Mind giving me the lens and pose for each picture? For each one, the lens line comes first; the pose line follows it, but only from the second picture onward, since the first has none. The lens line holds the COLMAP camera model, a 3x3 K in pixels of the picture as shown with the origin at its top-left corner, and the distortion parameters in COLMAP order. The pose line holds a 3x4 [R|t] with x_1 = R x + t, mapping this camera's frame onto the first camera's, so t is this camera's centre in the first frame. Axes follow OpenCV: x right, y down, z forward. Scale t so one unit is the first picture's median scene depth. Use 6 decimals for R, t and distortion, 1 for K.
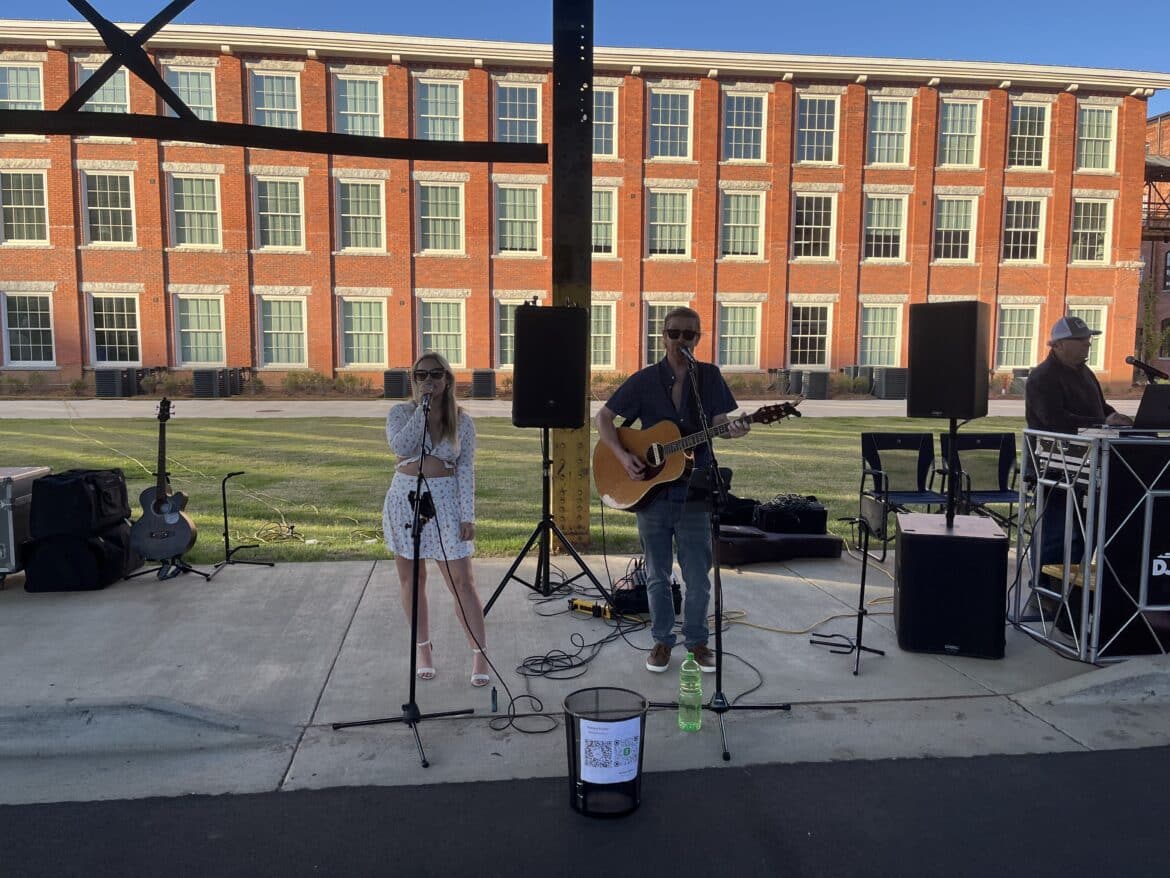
lens RADIAL K [[886.4, 0, 584.5], [0, 886.4, 438.3], [0, 0, 1]] dist [0.066301, -0.083145]
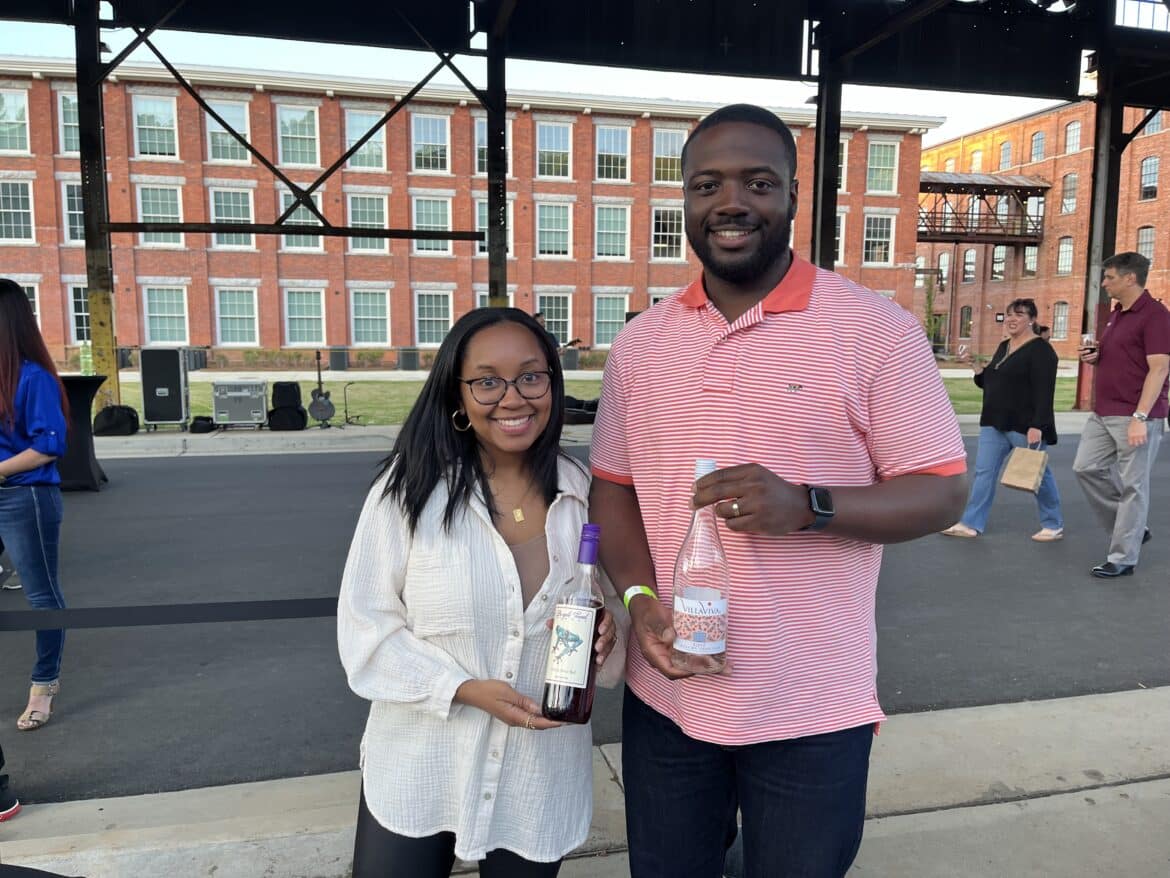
lens RADIAL K [[886.4, 0, 582.3], [0, 886.4, 441.0], [0, 0, 1]] dist [0.066301, -0.083145]
pose [[0.993408, -0.014680, 0.113690, -0.013315], [0.012199, 0.999673, 0.022489, 0.028439], [-0.113983, -0.020954, 0.993262, -0.263083]]
